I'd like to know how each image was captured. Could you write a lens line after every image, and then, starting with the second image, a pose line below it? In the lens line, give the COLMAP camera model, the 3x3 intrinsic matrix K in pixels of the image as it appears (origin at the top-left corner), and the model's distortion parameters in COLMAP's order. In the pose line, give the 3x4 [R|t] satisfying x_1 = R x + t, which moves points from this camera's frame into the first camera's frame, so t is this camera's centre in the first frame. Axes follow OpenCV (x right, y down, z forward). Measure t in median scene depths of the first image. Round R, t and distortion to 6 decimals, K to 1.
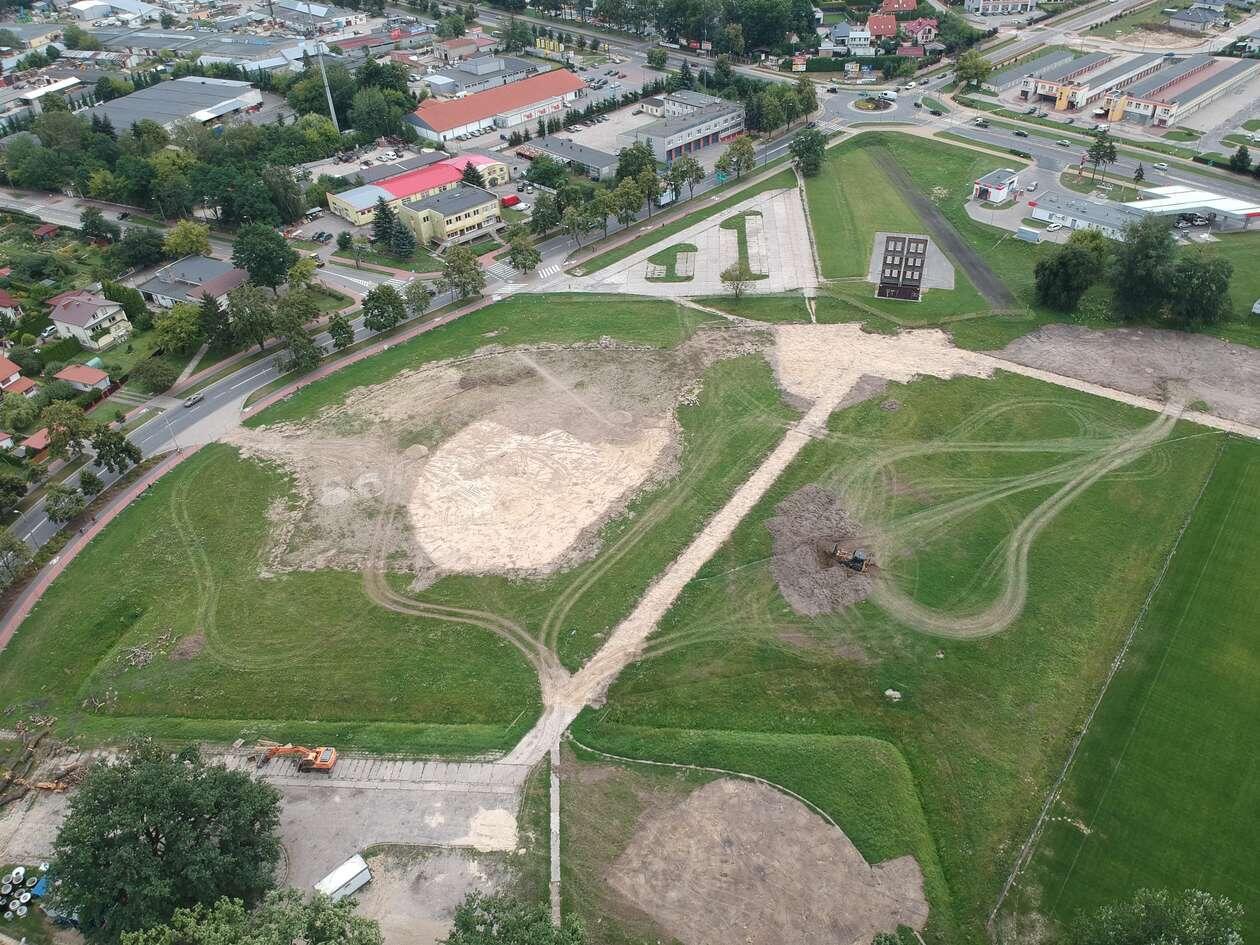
lens RADIAL K [[926.0, 0, 645.1], [0, 926.0, 470.0], [0, 0, 1]] dist [0.079159, -0.146633]
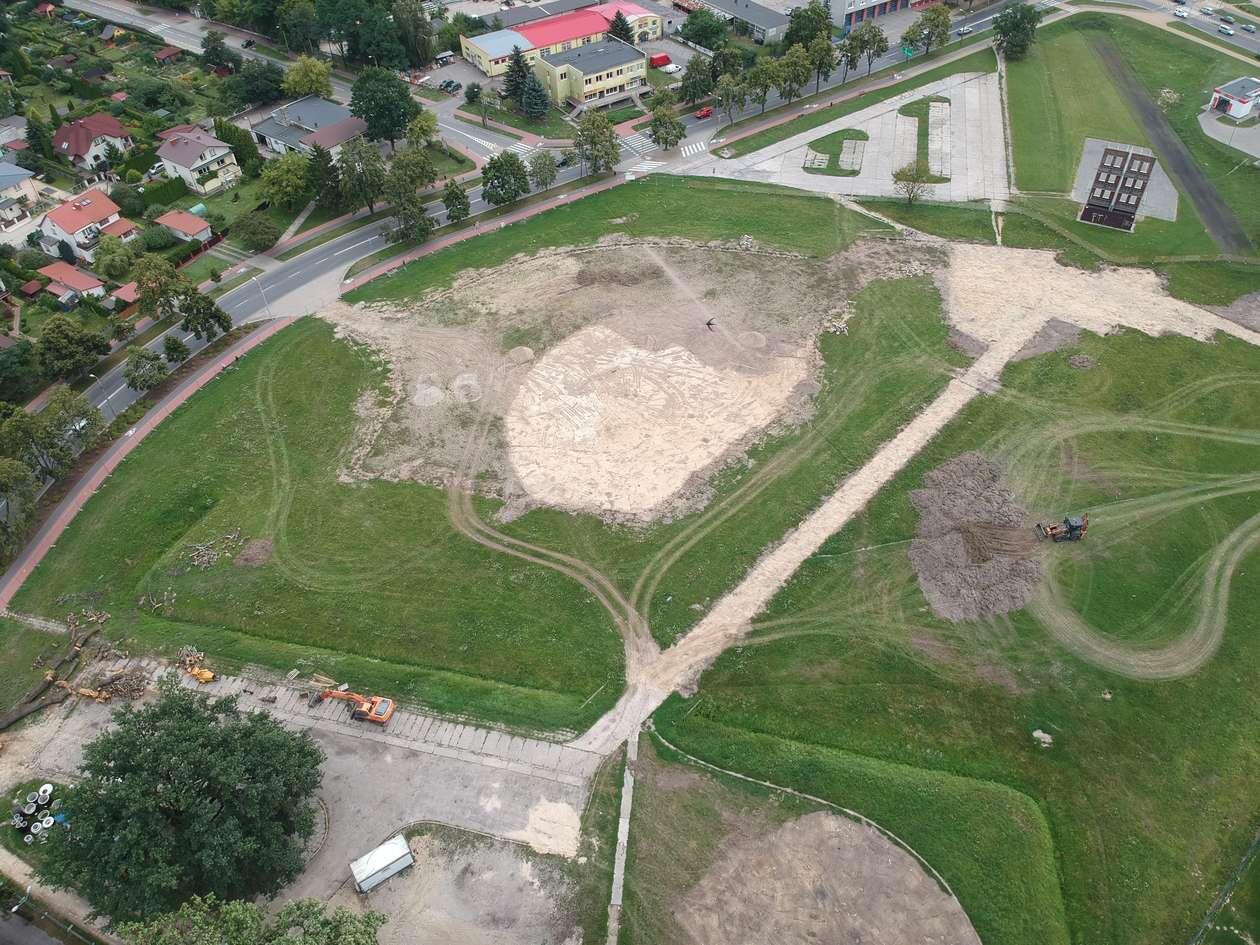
lens RADIAL K [[926.0, 0, 645.1], [0, 926.0, 470.0], [0, 0, 1]] dist [0.079159, -0.146633]
pose [[0.985289, 0.131497, -0.109155, -0.018947], [-0.115222, 0.982852, 0.143965, -0.060031], [0.126214, -0.129270, 0.983544, 0.140355]]
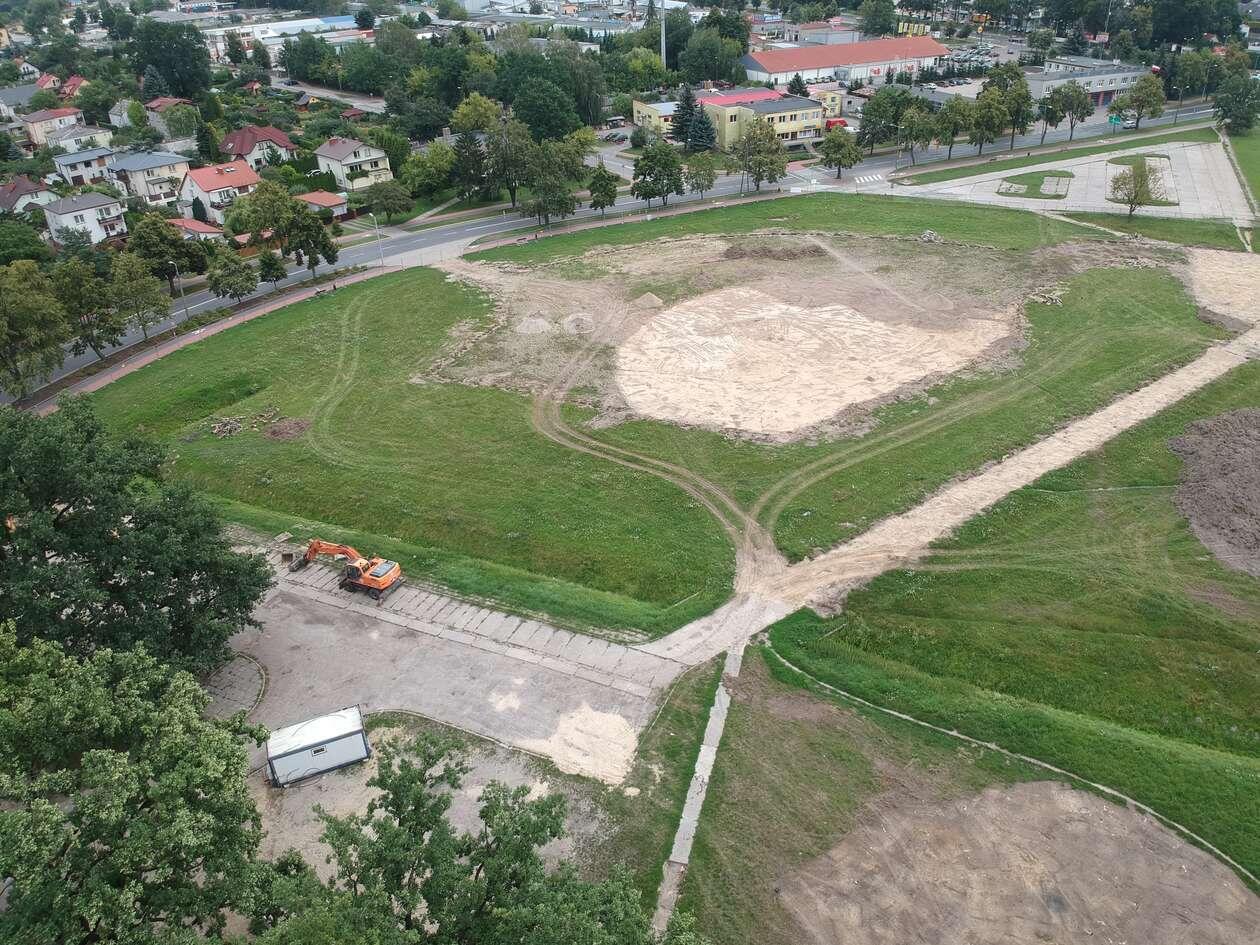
lens RADIAL K [[919.0, 0, 644.4], [0, 919.0, 476.5], [0, 0, 1]] dist [0.099219, -0.171663]
pose [[0.937378, 0.184886, -0.295195, -0.003039], [-0.213605, 0.974557, -0.067909, 0.194613], [0.275129, 0.126711, 0.953021, 0.349565]]
